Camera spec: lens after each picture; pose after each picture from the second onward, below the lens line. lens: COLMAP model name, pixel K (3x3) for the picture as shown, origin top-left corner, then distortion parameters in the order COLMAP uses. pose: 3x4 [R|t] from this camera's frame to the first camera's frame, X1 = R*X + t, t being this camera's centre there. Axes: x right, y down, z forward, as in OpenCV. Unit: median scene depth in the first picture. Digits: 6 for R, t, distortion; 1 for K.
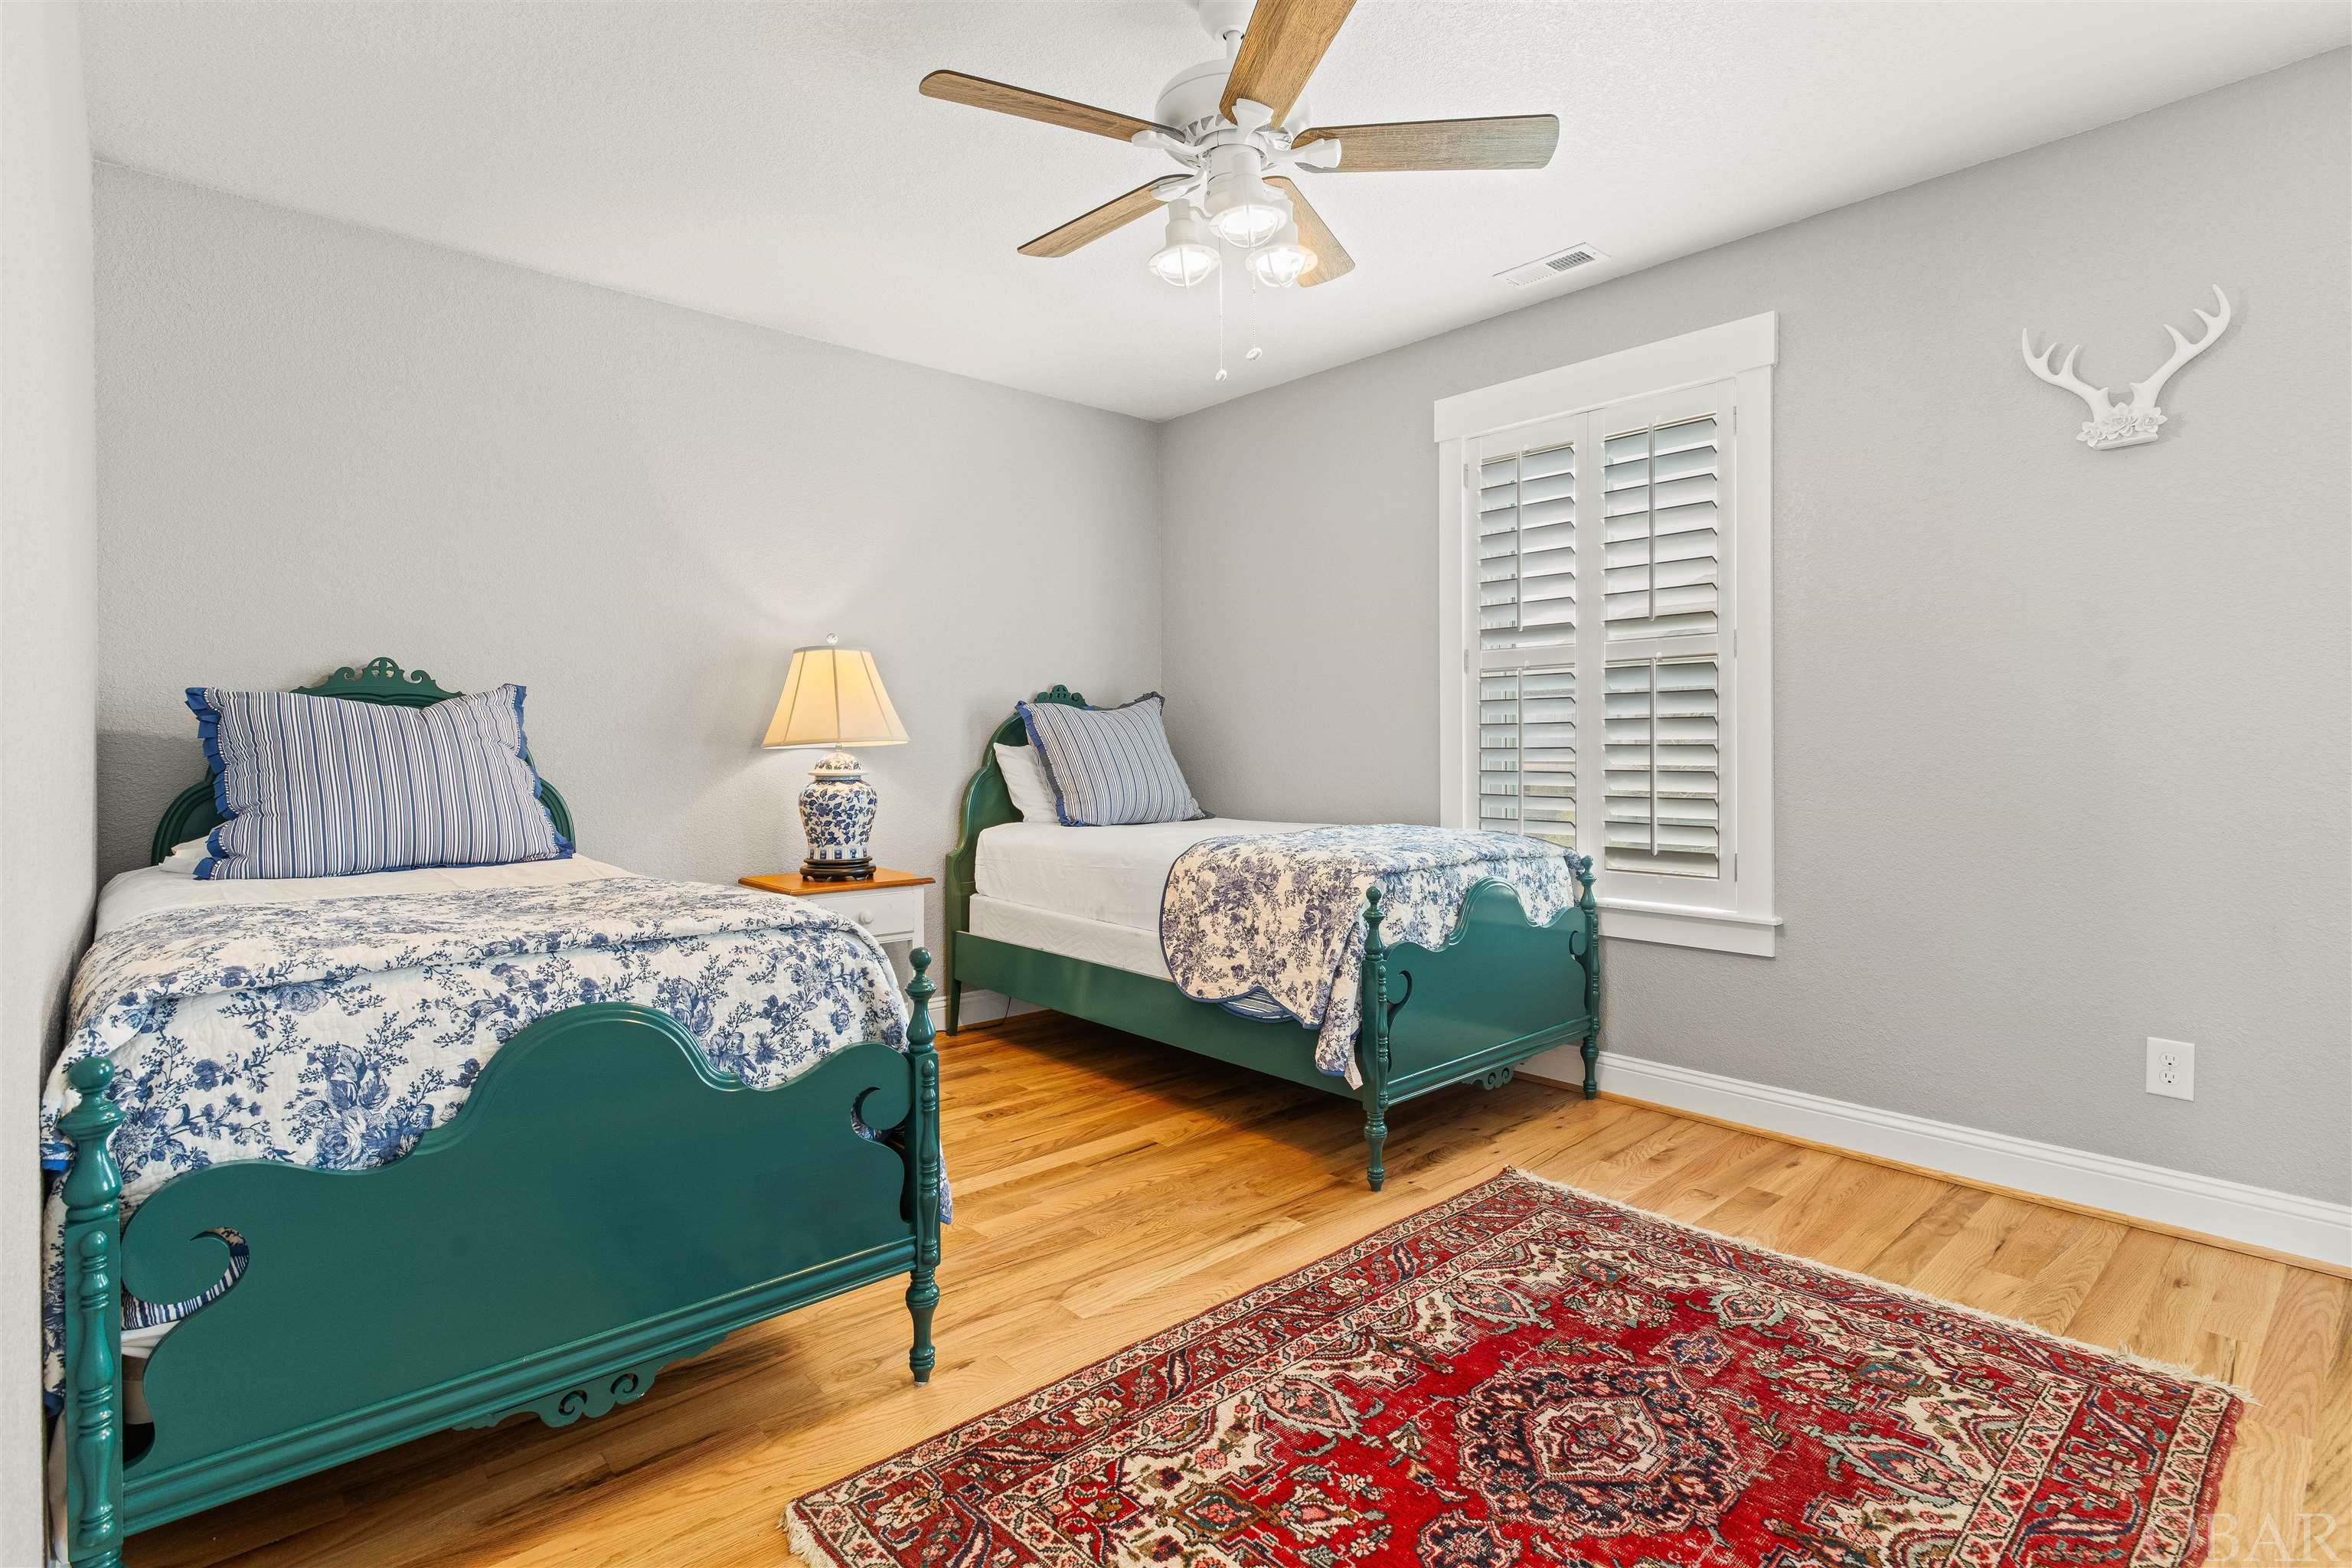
lens RADIAL K [[1150.8, 0, 1166.3], [0, 1150.8, 753.6], [0, 0, 1]] dist [0.000186, -0.000437]
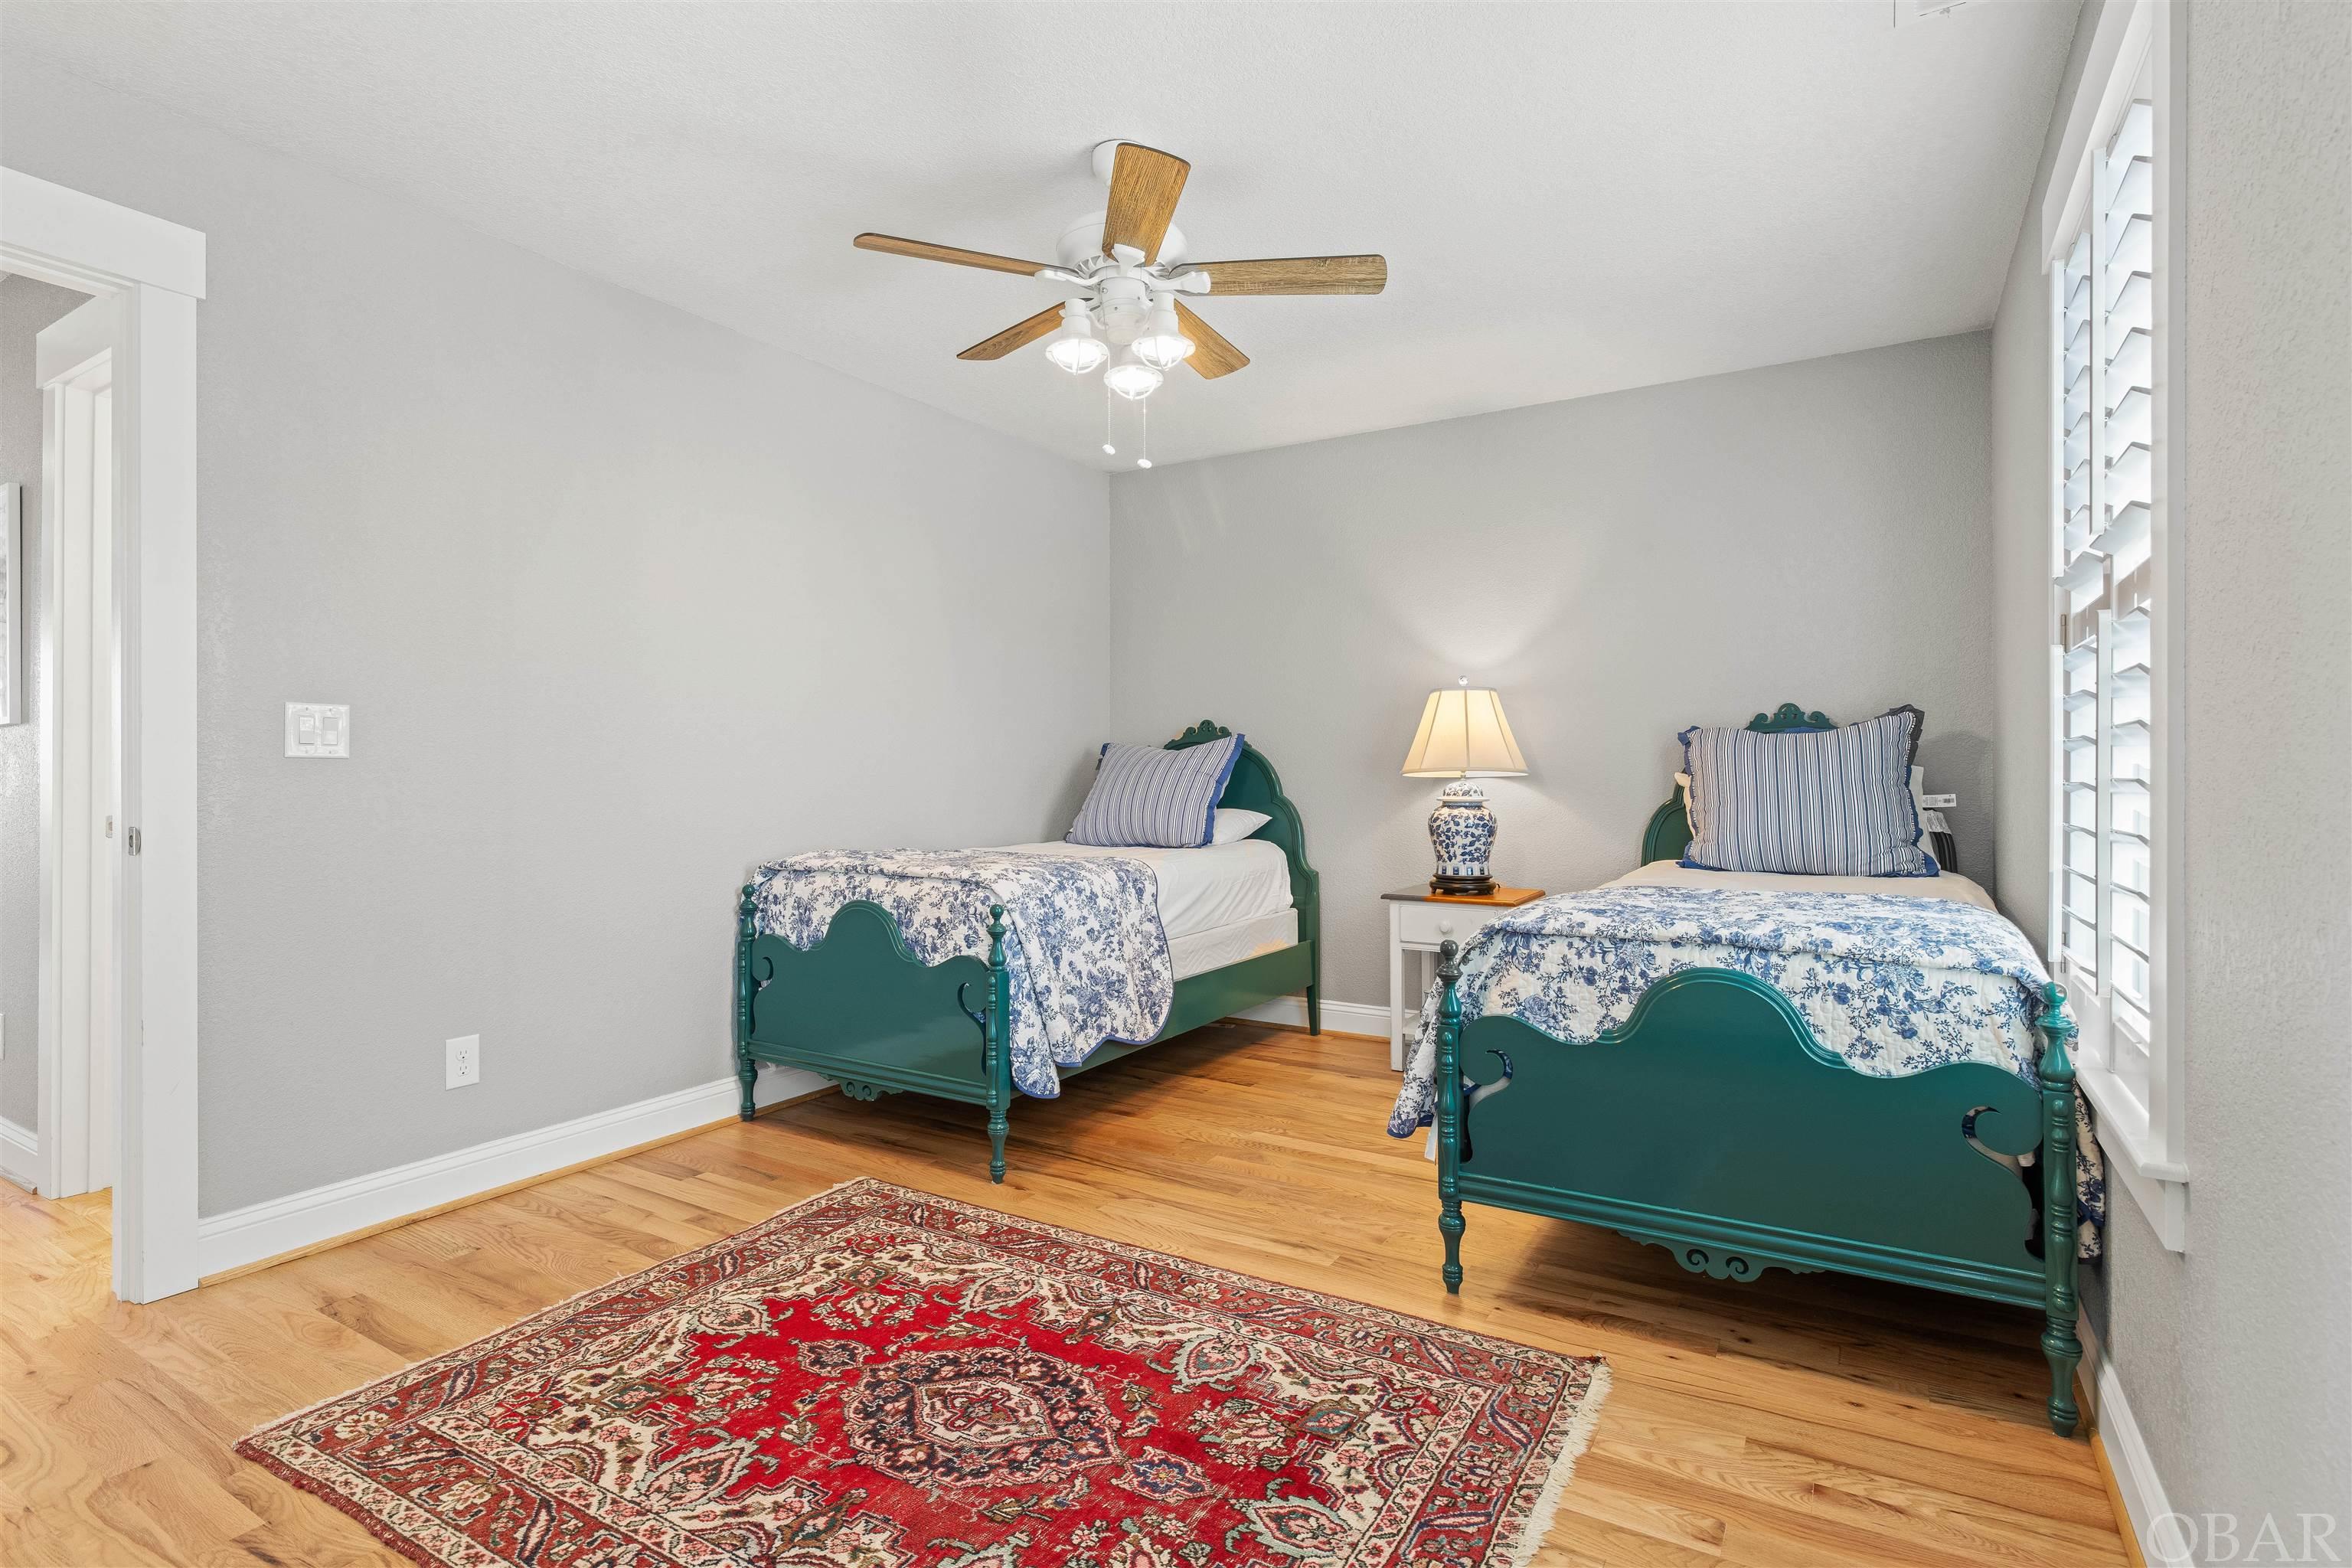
lens RADIAL K [[1125.4, 0, 1183.8], [0, 1125.4, 772.3], [0, 0, 1]] dist [-0.001364, -0.000254]
pose [[0.294364, 0.001796, -0.955692, 1.317764], [-0.007785, 0.999970, -0.000519, -0.012941], [0.955662, 0.007593, 0.294369, 0.785113]]
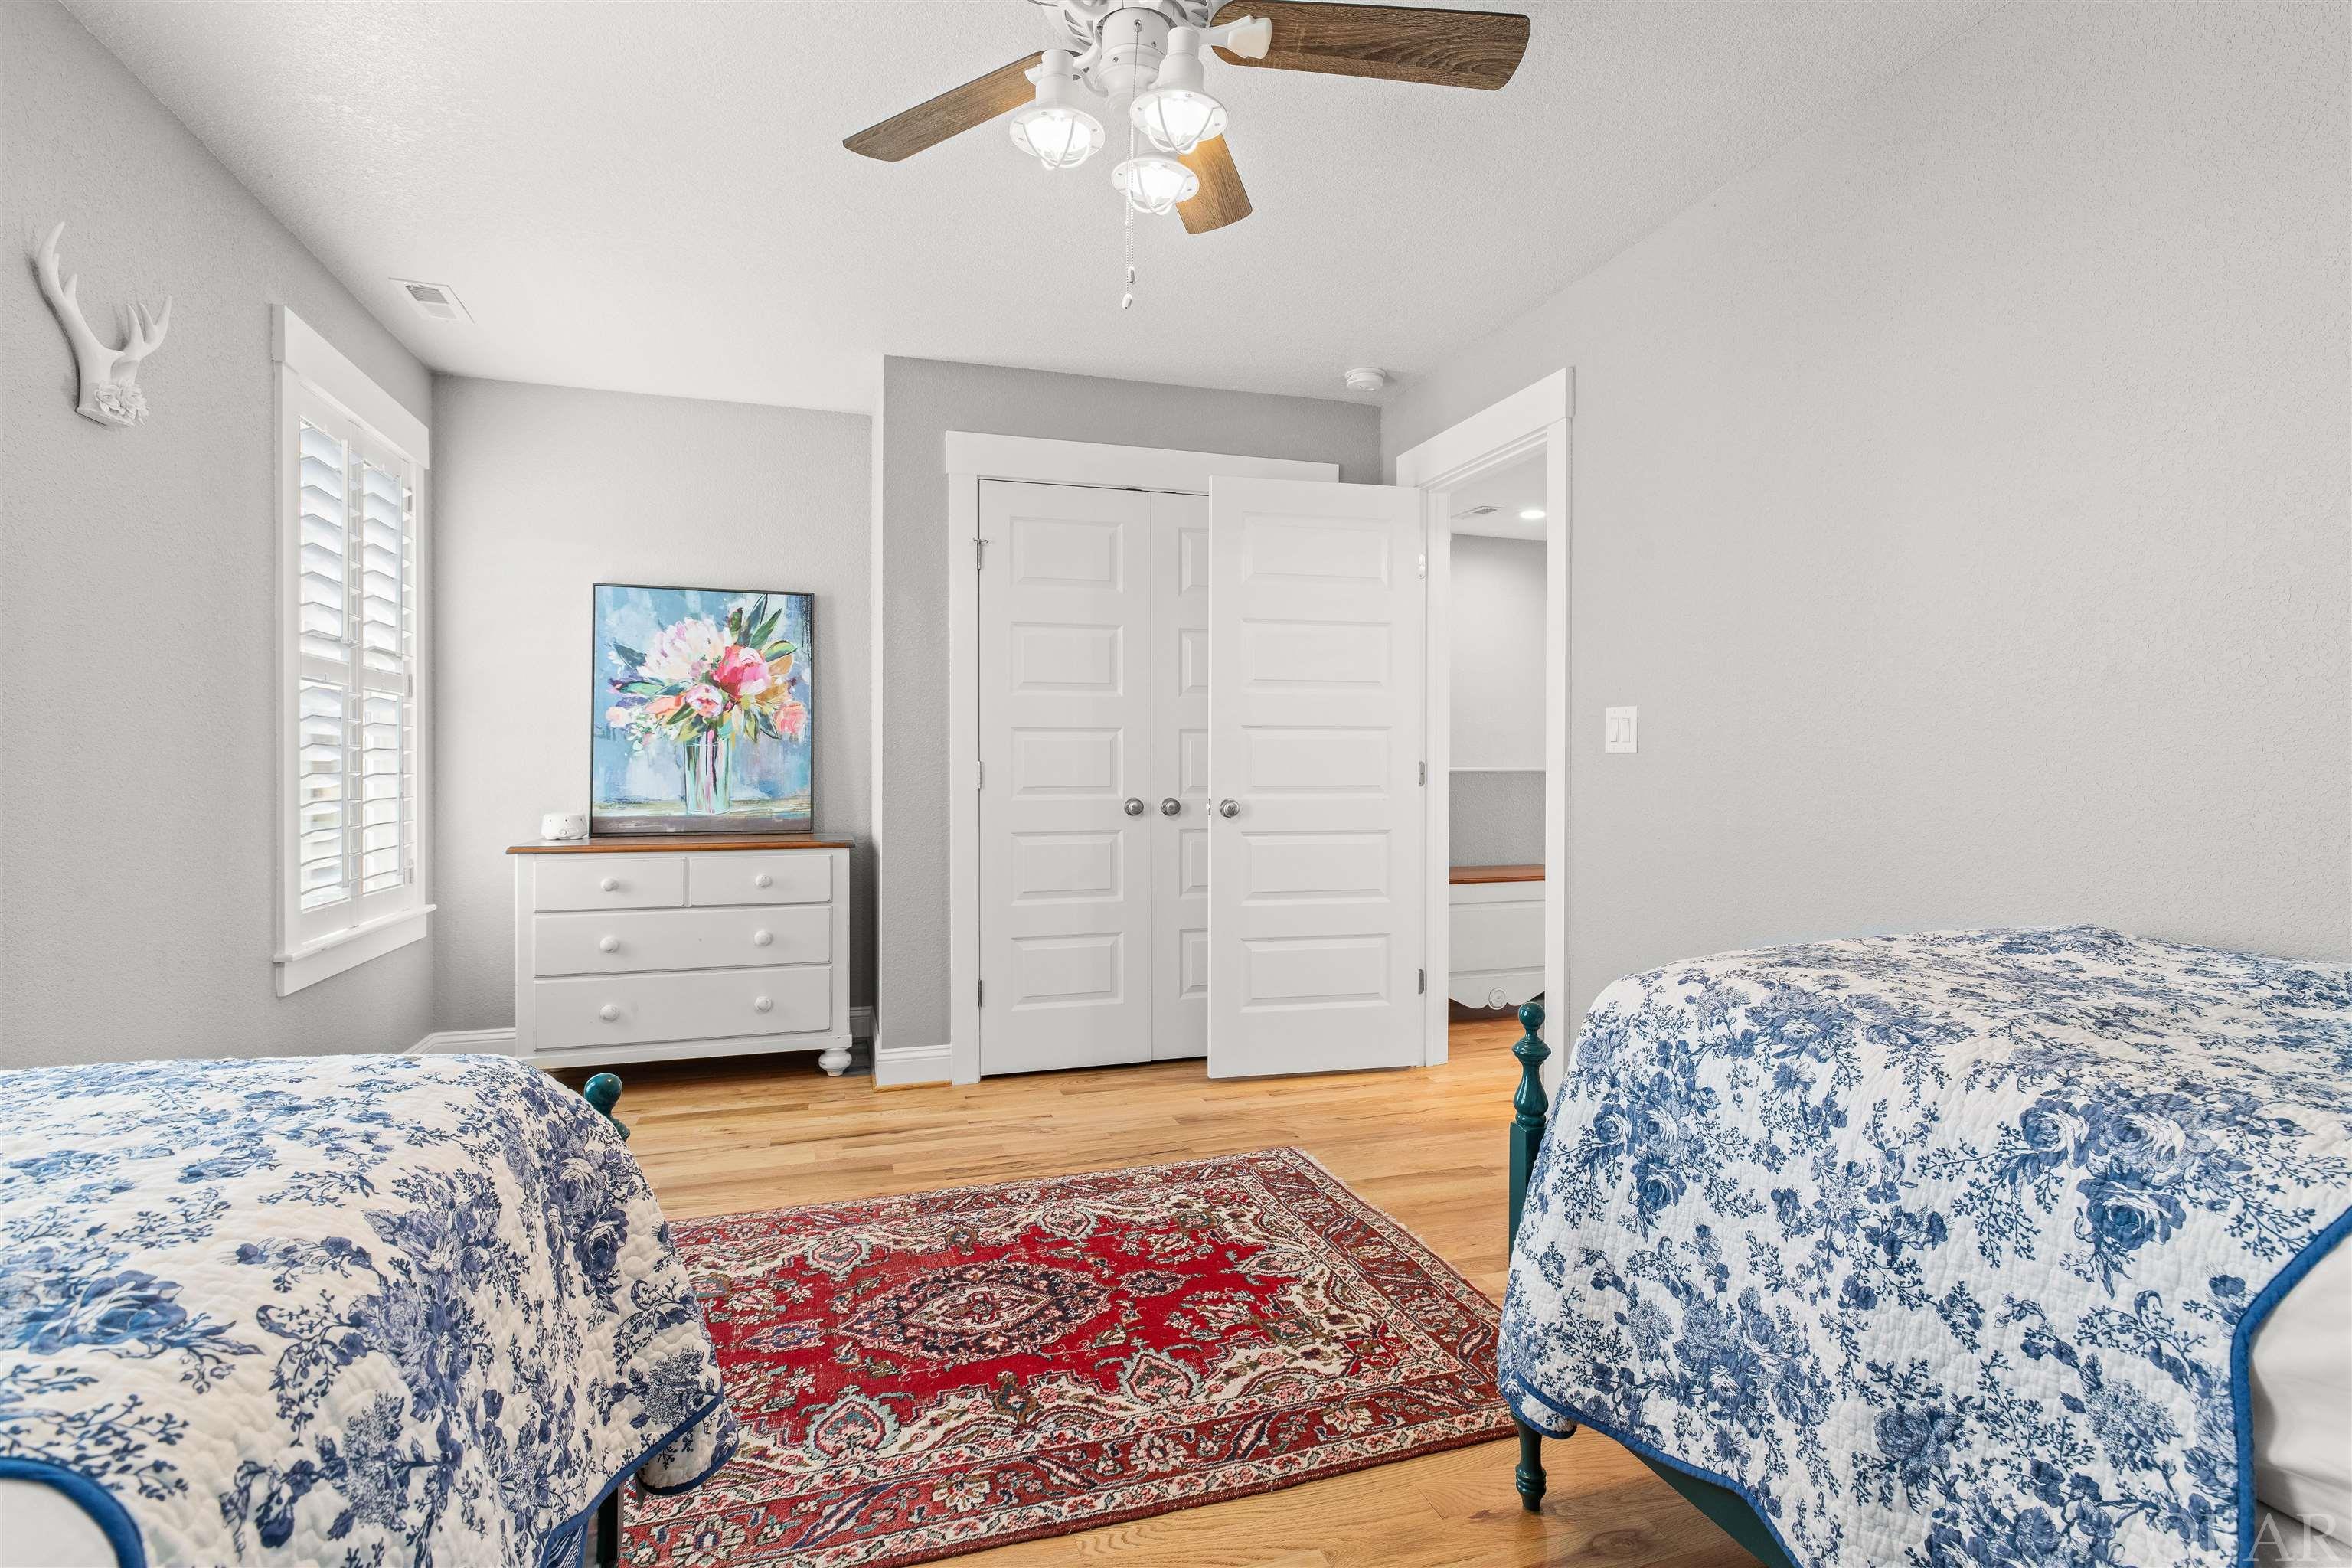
lens RADIAL K [[1125.4, 0, 1183.8], [0, 1125.4, 772.3], [0, 0, 1]] dist [-0.001364, -0.000254]
pose [[-0.915164, 0.003232, 0.403069, -0.314723], [0.007879, 0.999920, 0.009871, -0.015989], [-0.403005, 0.012209, -0.915116, 1.865953]]
